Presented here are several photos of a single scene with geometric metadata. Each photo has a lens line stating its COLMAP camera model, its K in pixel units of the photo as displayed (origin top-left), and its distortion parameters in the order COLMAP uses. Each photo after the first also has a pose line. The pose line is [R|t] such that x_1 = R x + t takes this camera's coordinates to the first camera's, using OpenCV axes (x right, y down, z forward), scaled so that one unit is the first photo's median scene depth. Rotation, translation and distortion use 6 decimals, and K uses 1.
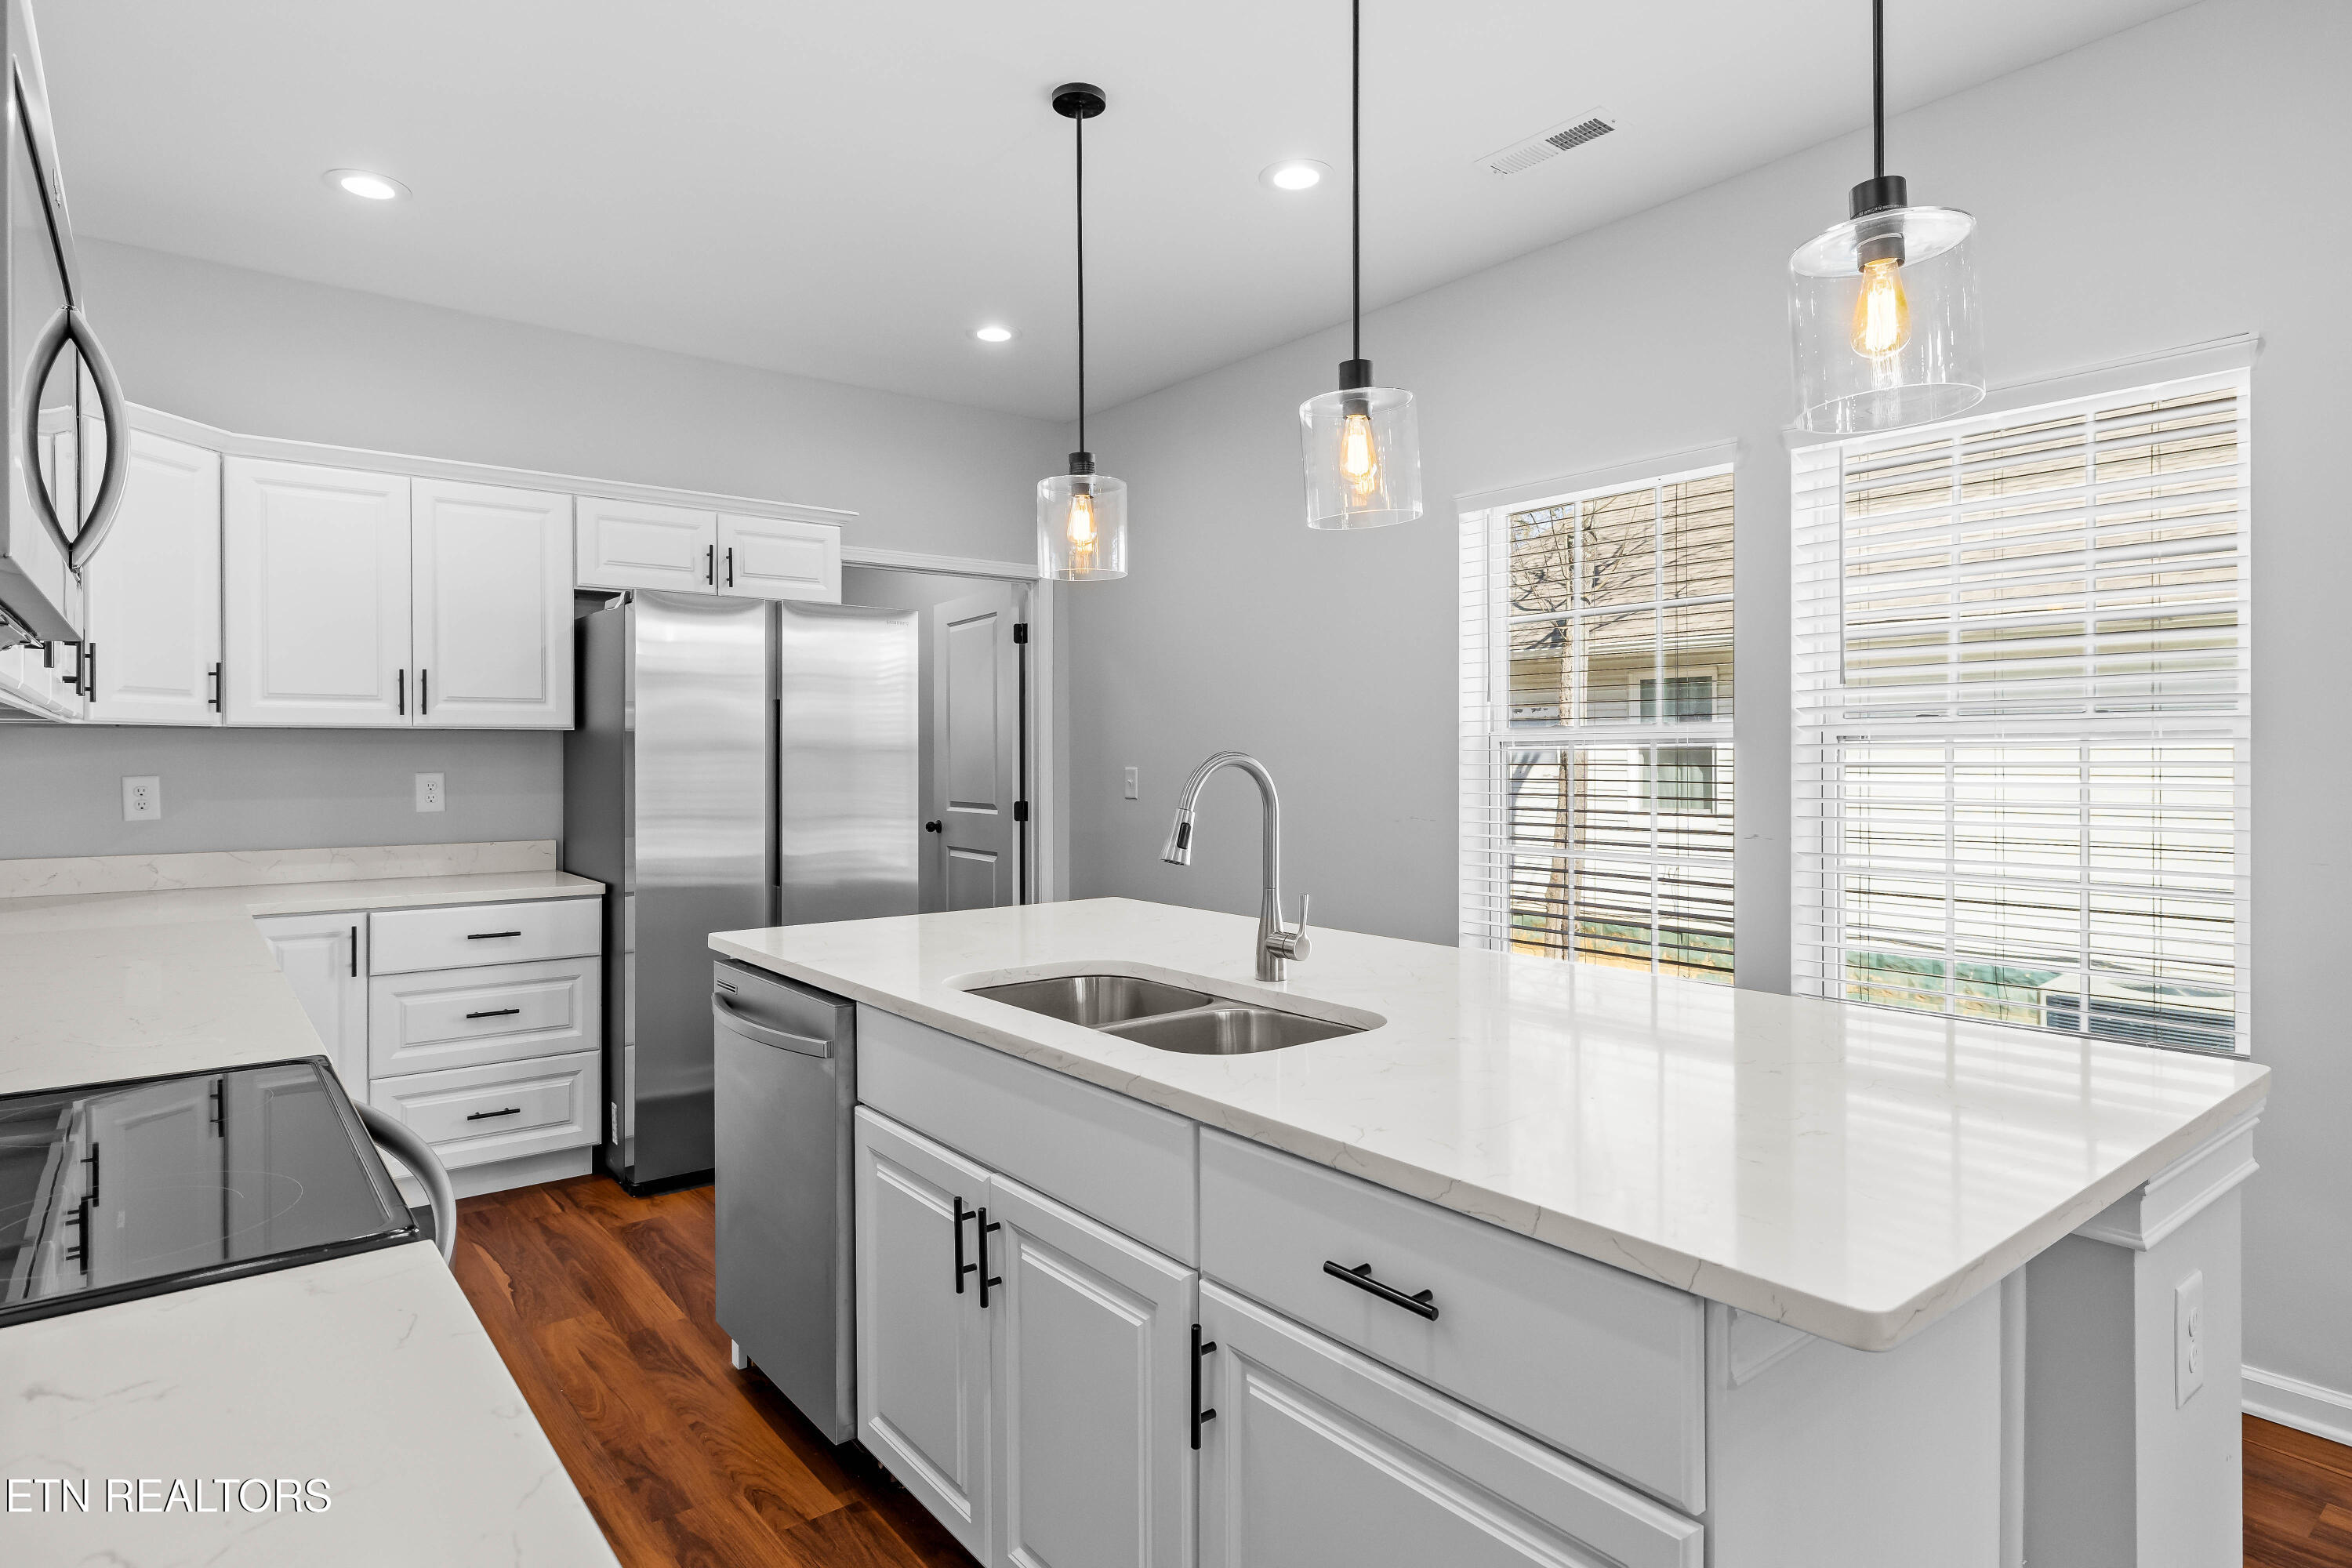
lens RADIAL K [[1276.0, 0, 1173.3], [0, 1276.0, 759.8], [0, 0, 1]] dist [0.000354, -0.000005]
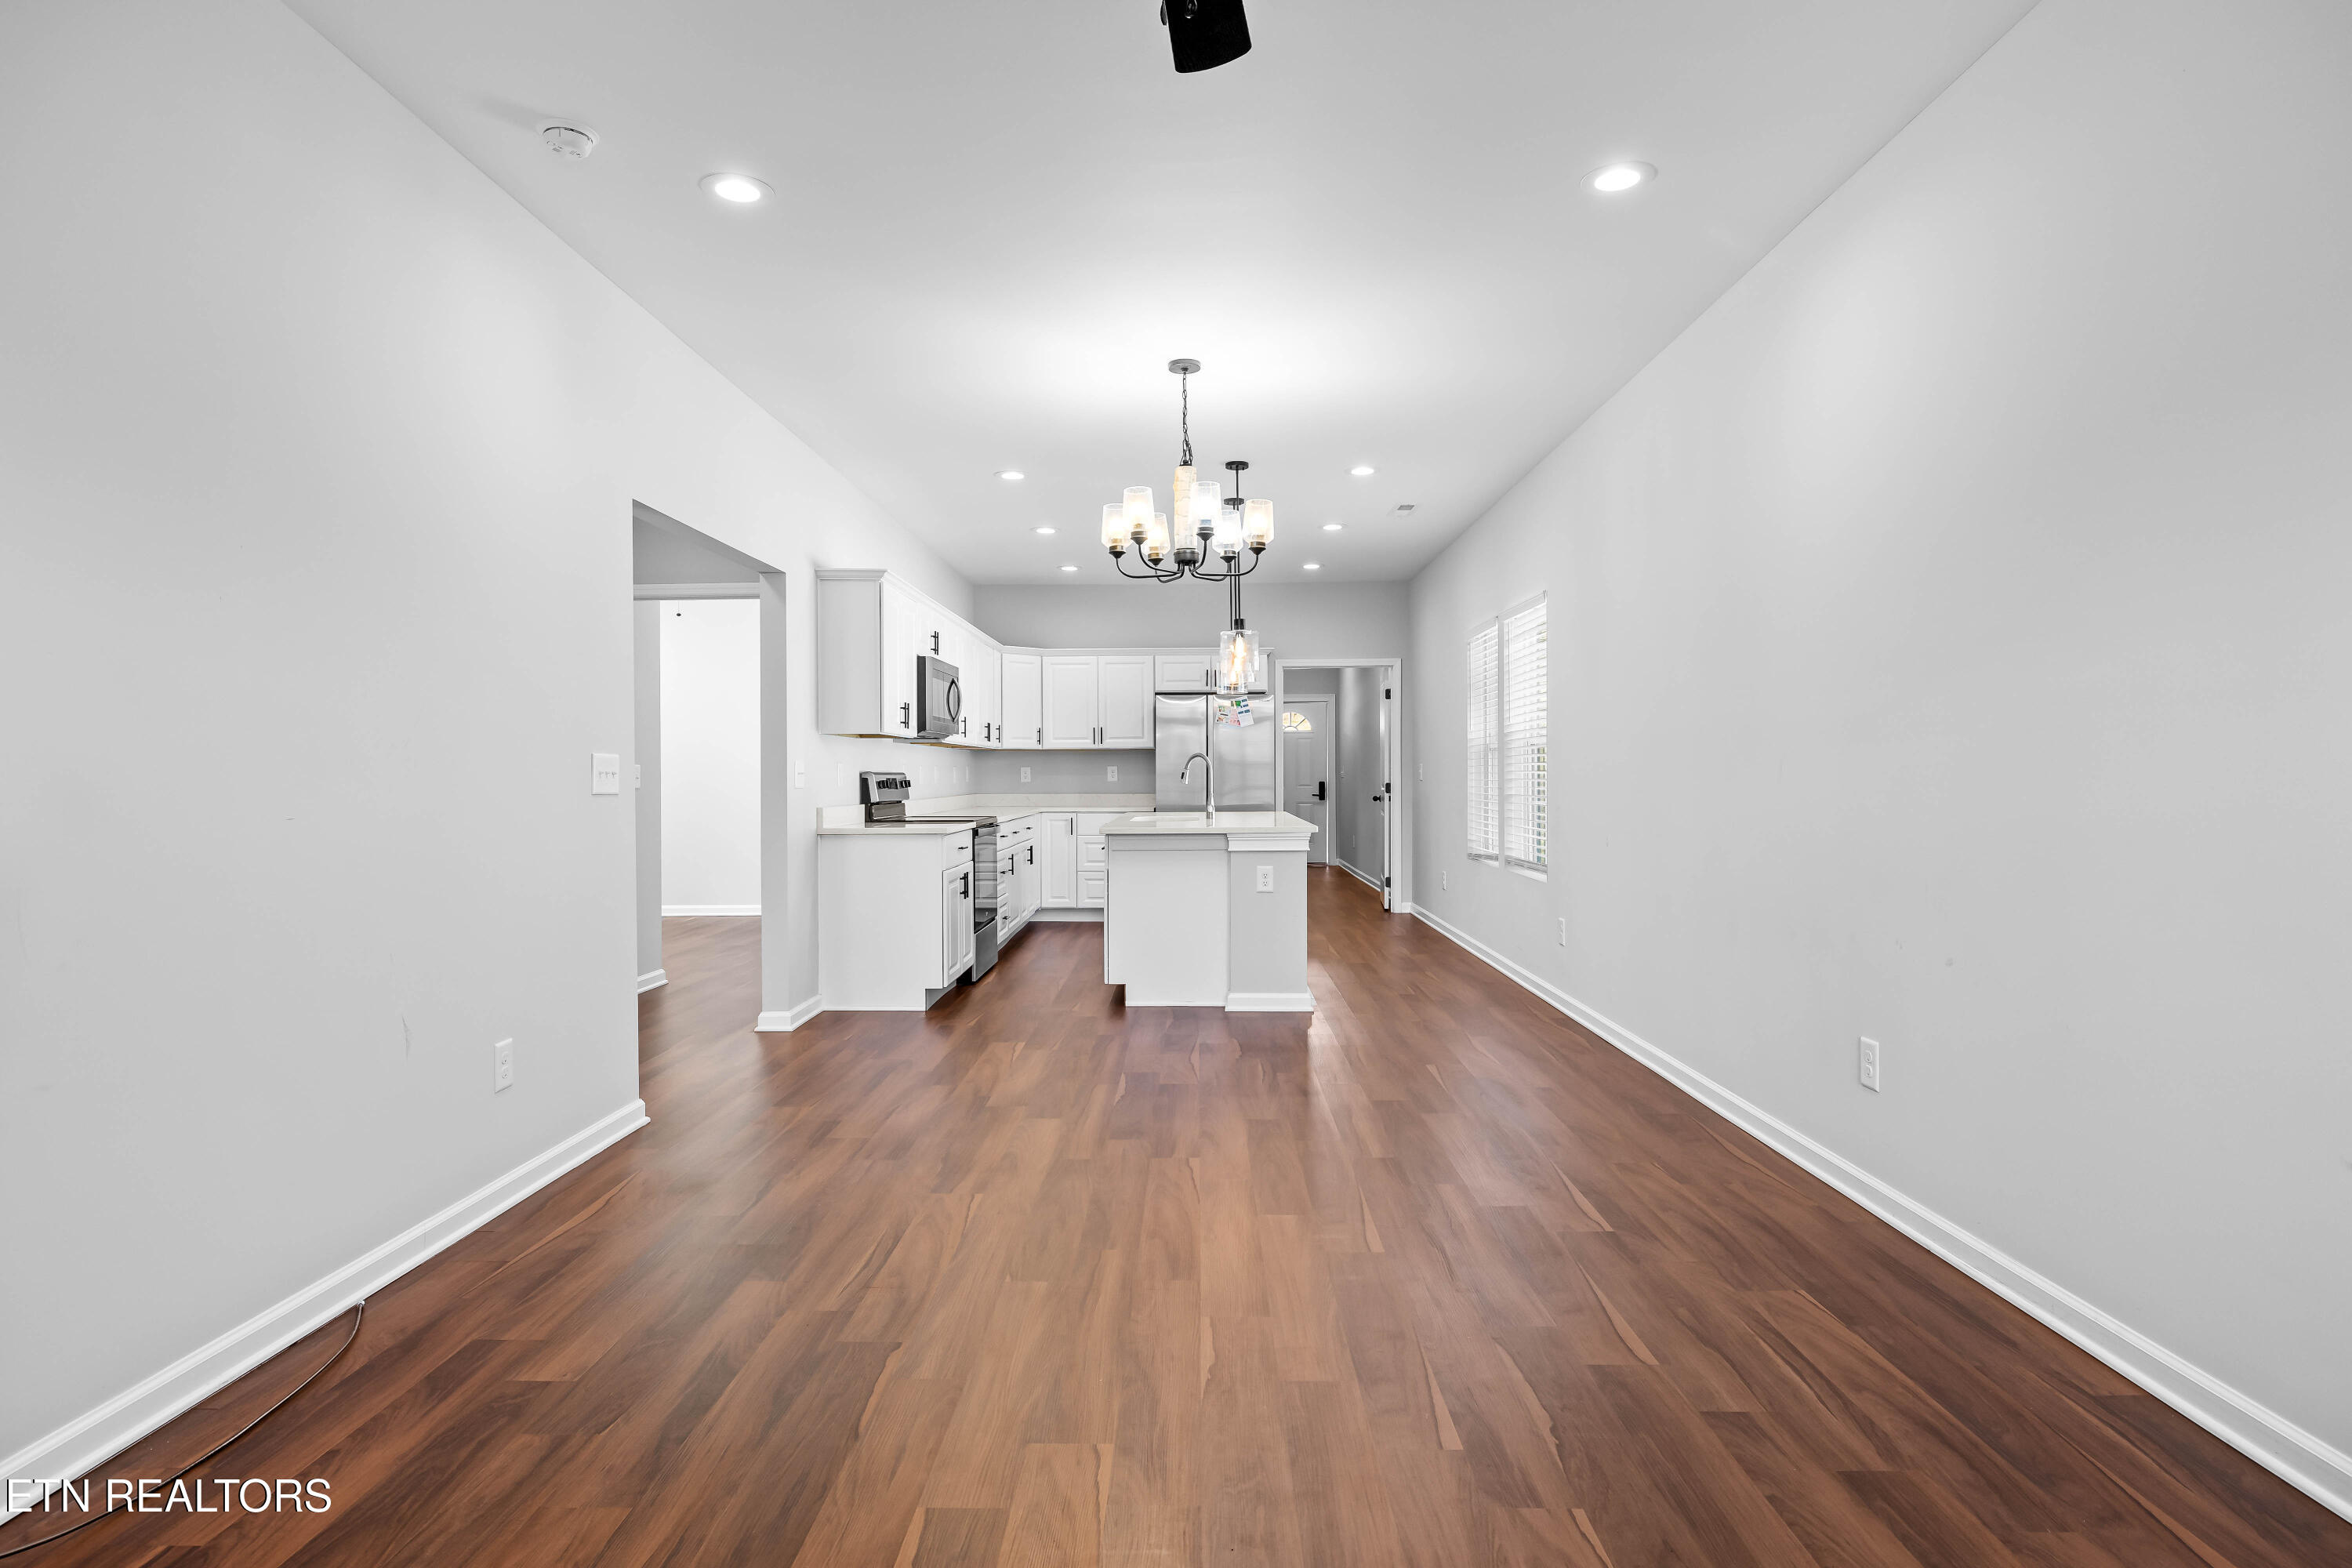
lens RADIAL K [[1264.7, 0, 1176.0], [0, 1264.7, 784.0], [0, 0, 1]] dist [-0.002476, 0.000633]
pose [[0.773772, 0.003765, -0.633453, 1.233974], [0.001366, 0.999970, 0.007611, 0.029456], [0.633463, -0.006755, 0.773744, -0.973133]]
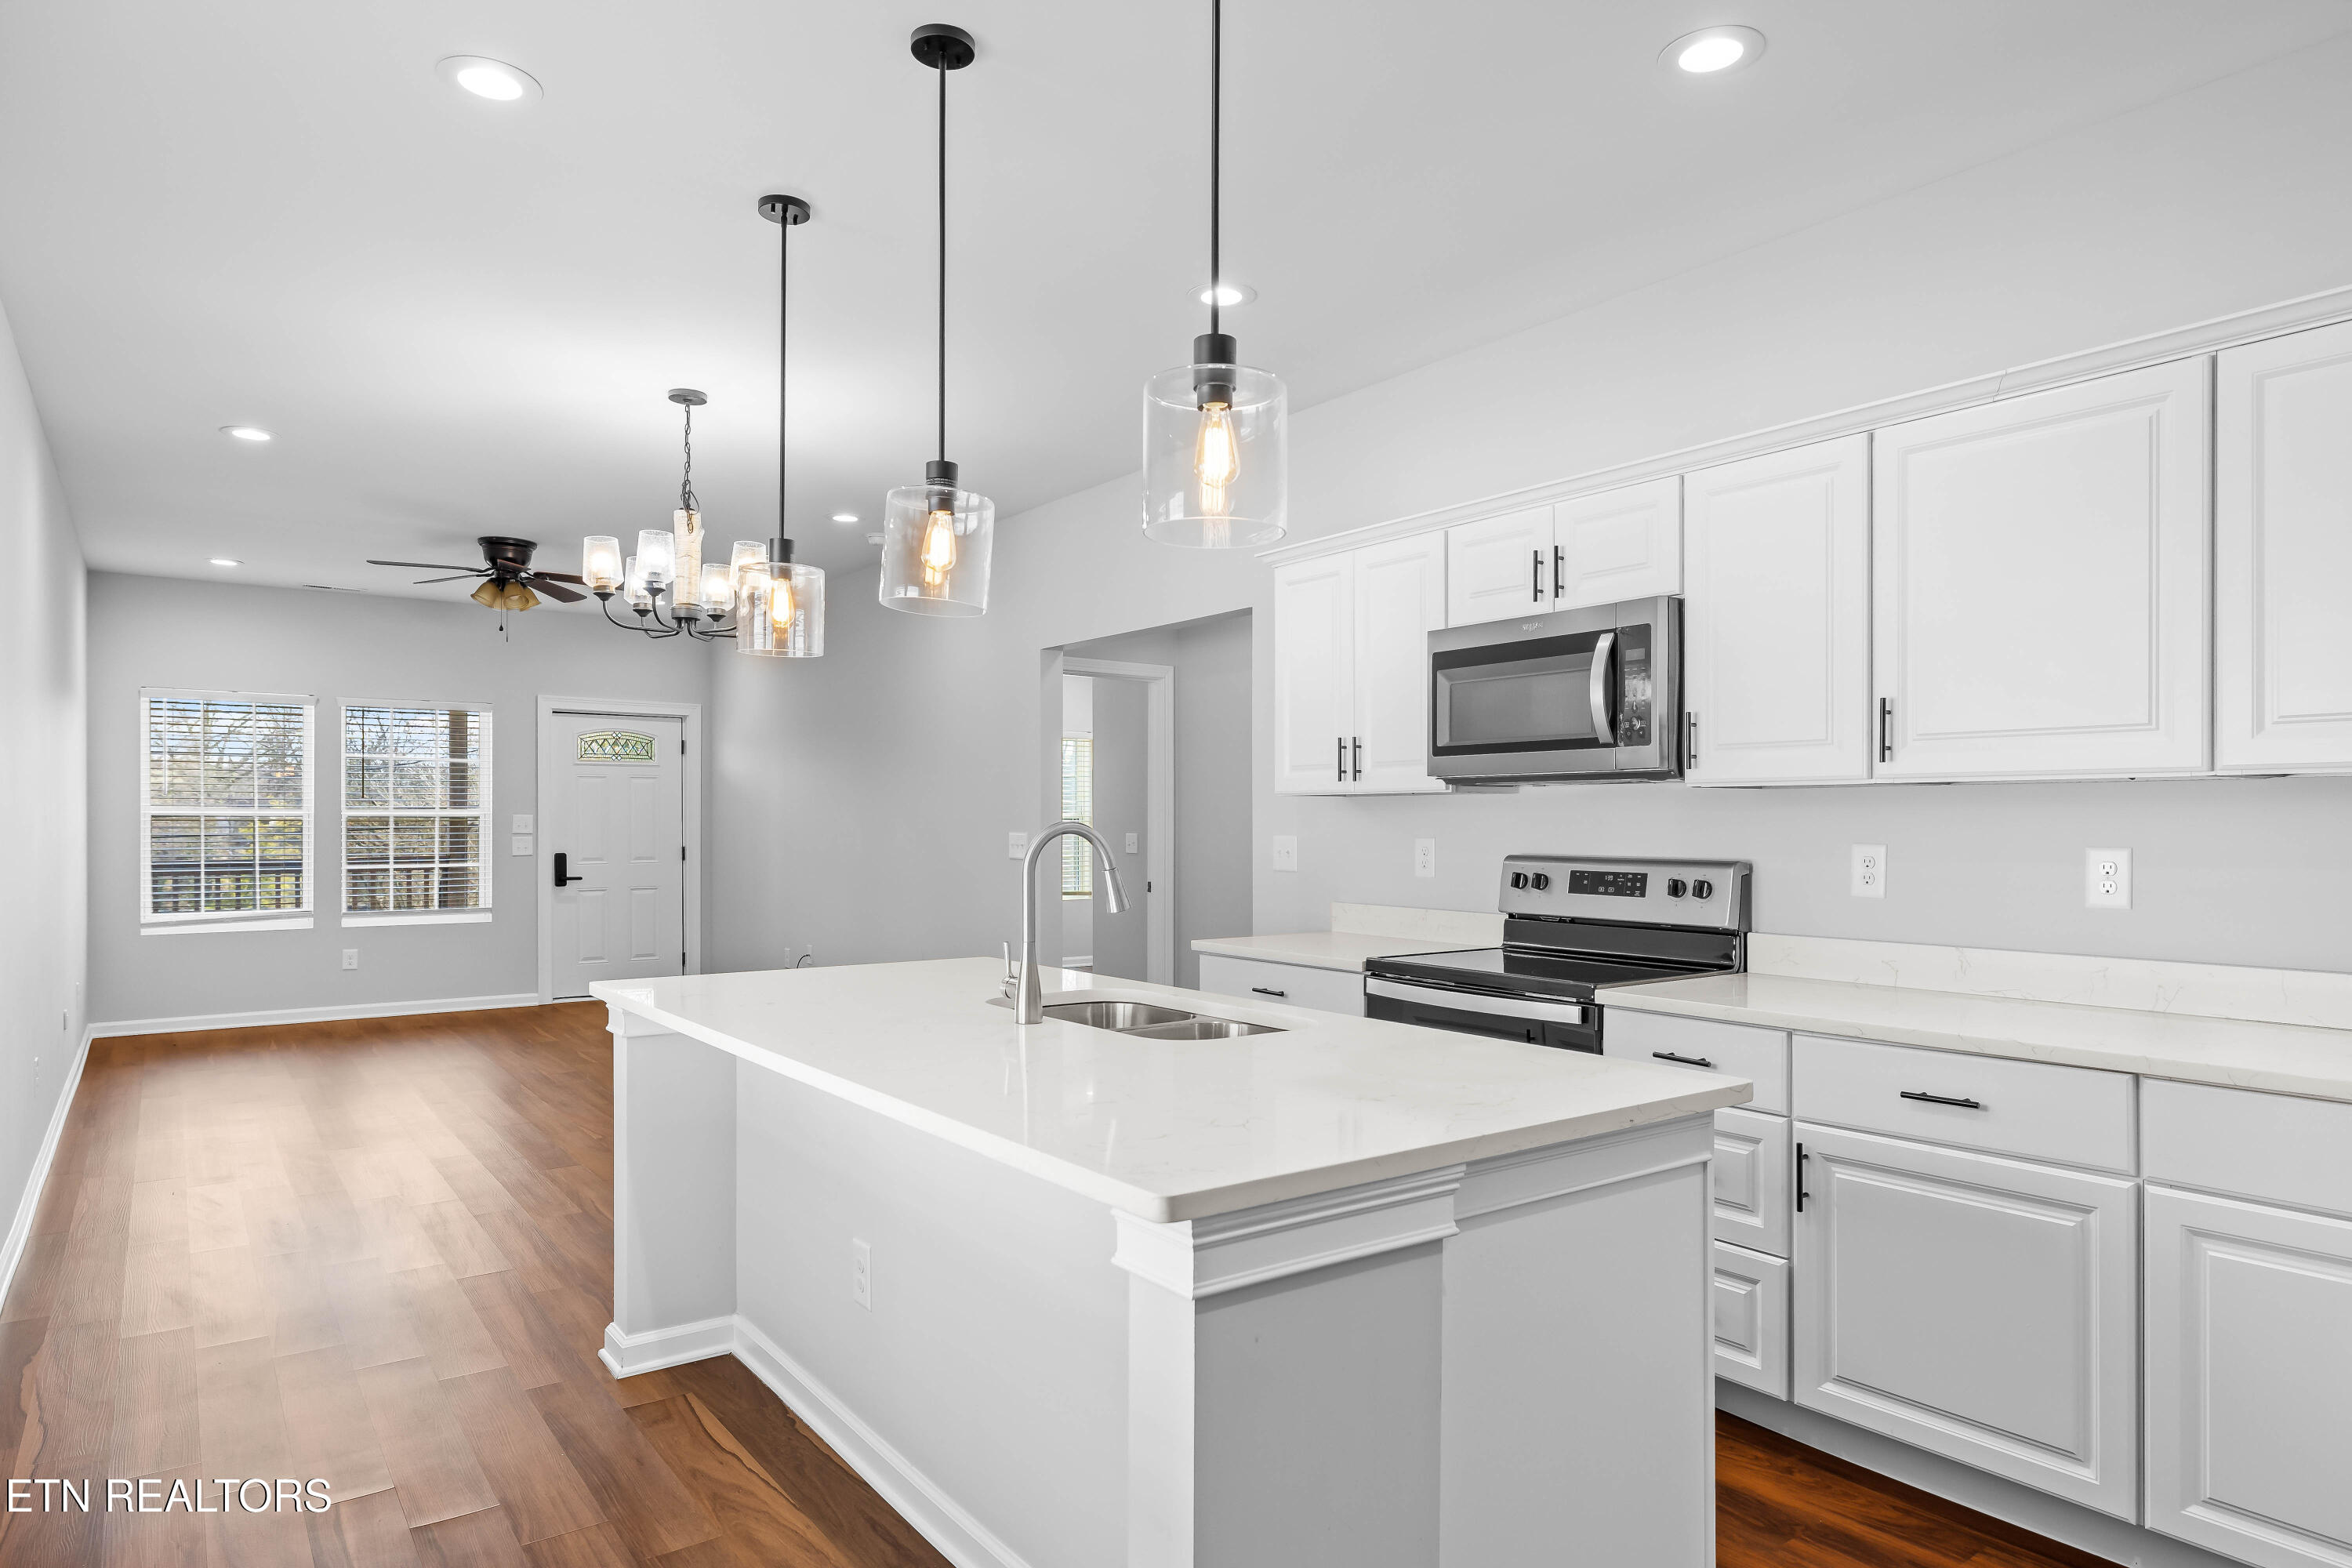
lens RADIAL K [[1382.8, 0, 1178.1], [0, 1382.8, 821.0], [0, 0, 1]] dist [0.002890, 0.000437]
pose [[-0.999389, 0.003885, 0.034739, -0.056993], [0.003956, 0.999990, 0.001993, -0.004719], [-0.034731, 0.002129, -0.999394, 1.257457]]
